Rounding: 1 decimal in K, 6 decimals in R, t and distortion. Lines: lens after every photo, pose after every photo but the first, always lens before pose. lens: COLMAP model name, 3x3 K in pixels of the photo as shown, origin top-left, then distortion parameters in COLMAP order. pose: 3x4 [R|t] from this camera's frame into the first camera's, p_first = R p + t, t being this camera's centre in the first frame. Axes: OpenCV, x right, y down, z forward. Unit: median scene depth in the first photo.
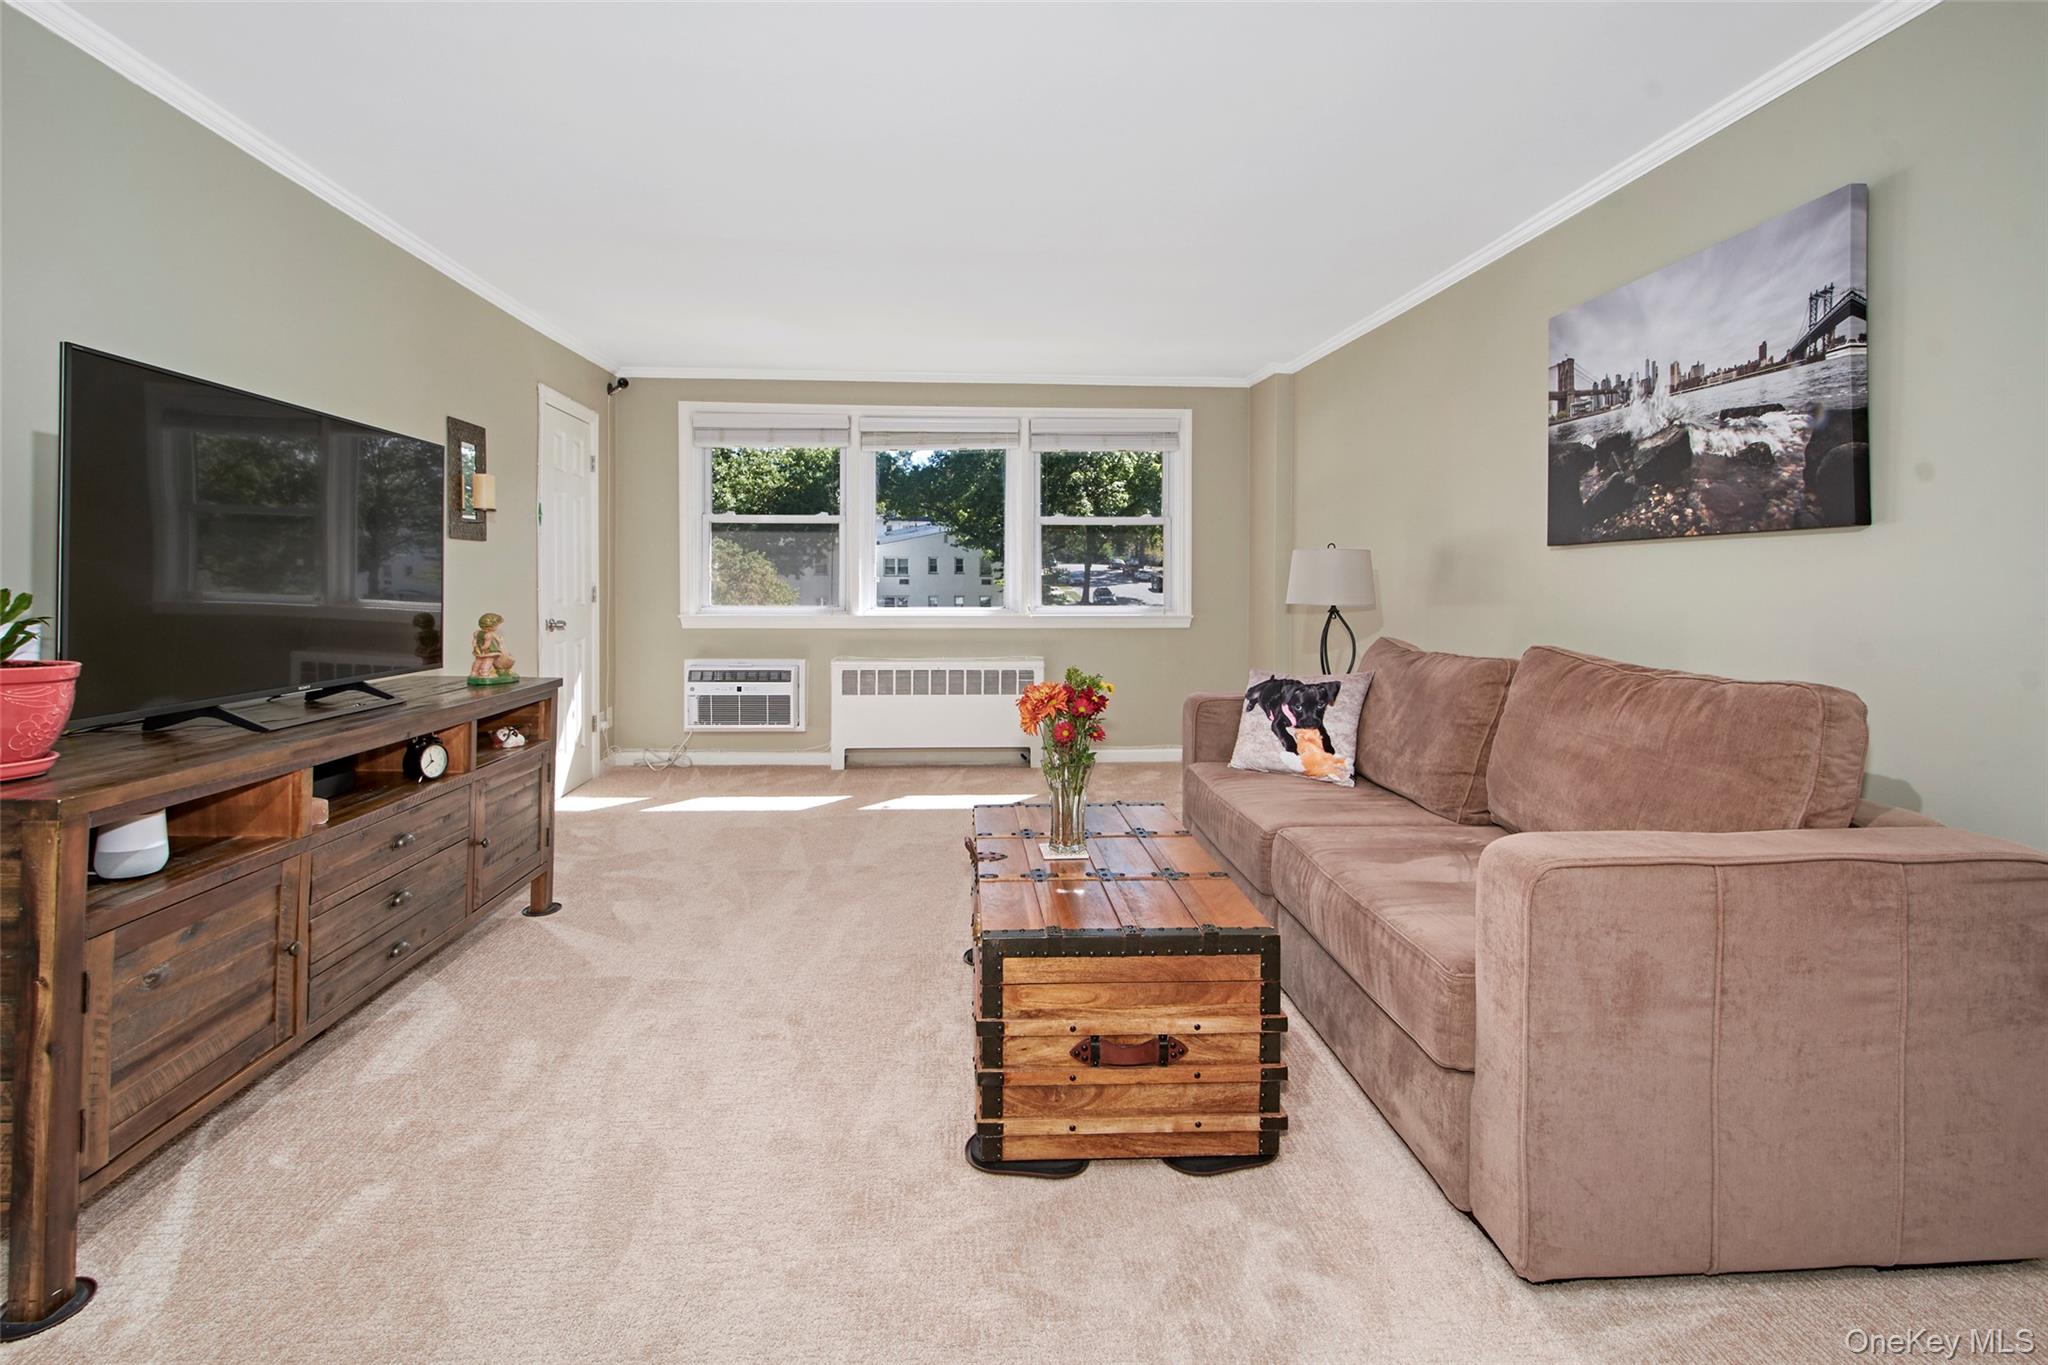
lens RADIAL K [[910.3, 0, 950.5], [0, 910.3, 587.9], [0, 0, 1]] dist [-0.000212, -0.001218]
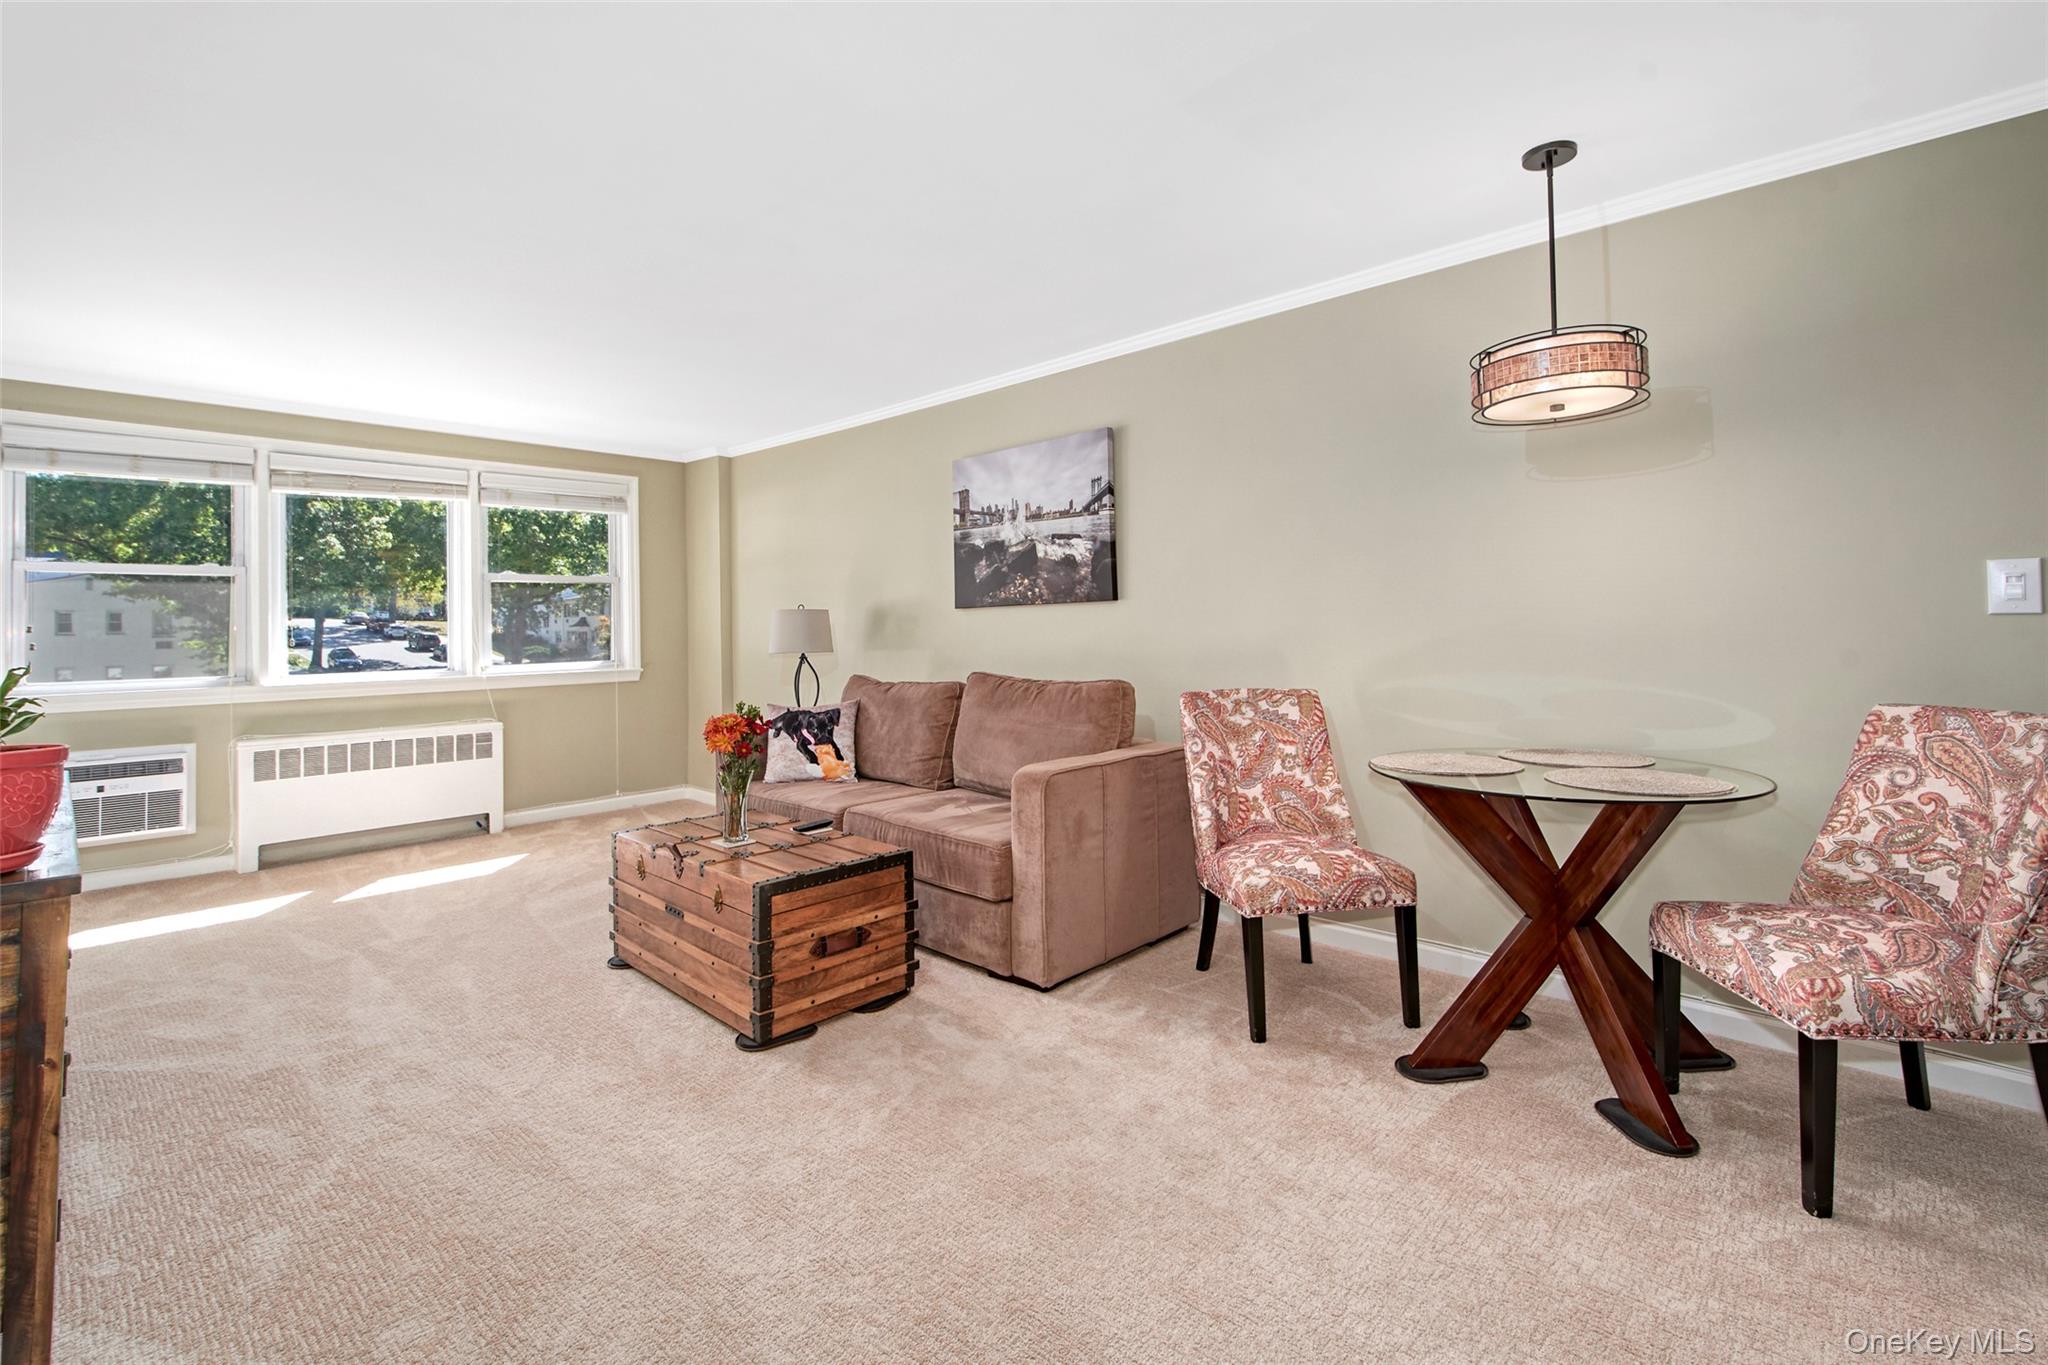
lens RADIAL K [[944.8, 0, 1021.5], [0, 944.8, 615.3], [0, 0, 1]] dist [-0.000989, -0.000648]
pose [[0.702868, -0.004550, 0.711306, -0.504056], [0.024632, 0.999535, -0.017946, -0.004980], [-0.710894, 0.030135, 0.702653, -0.247718]]
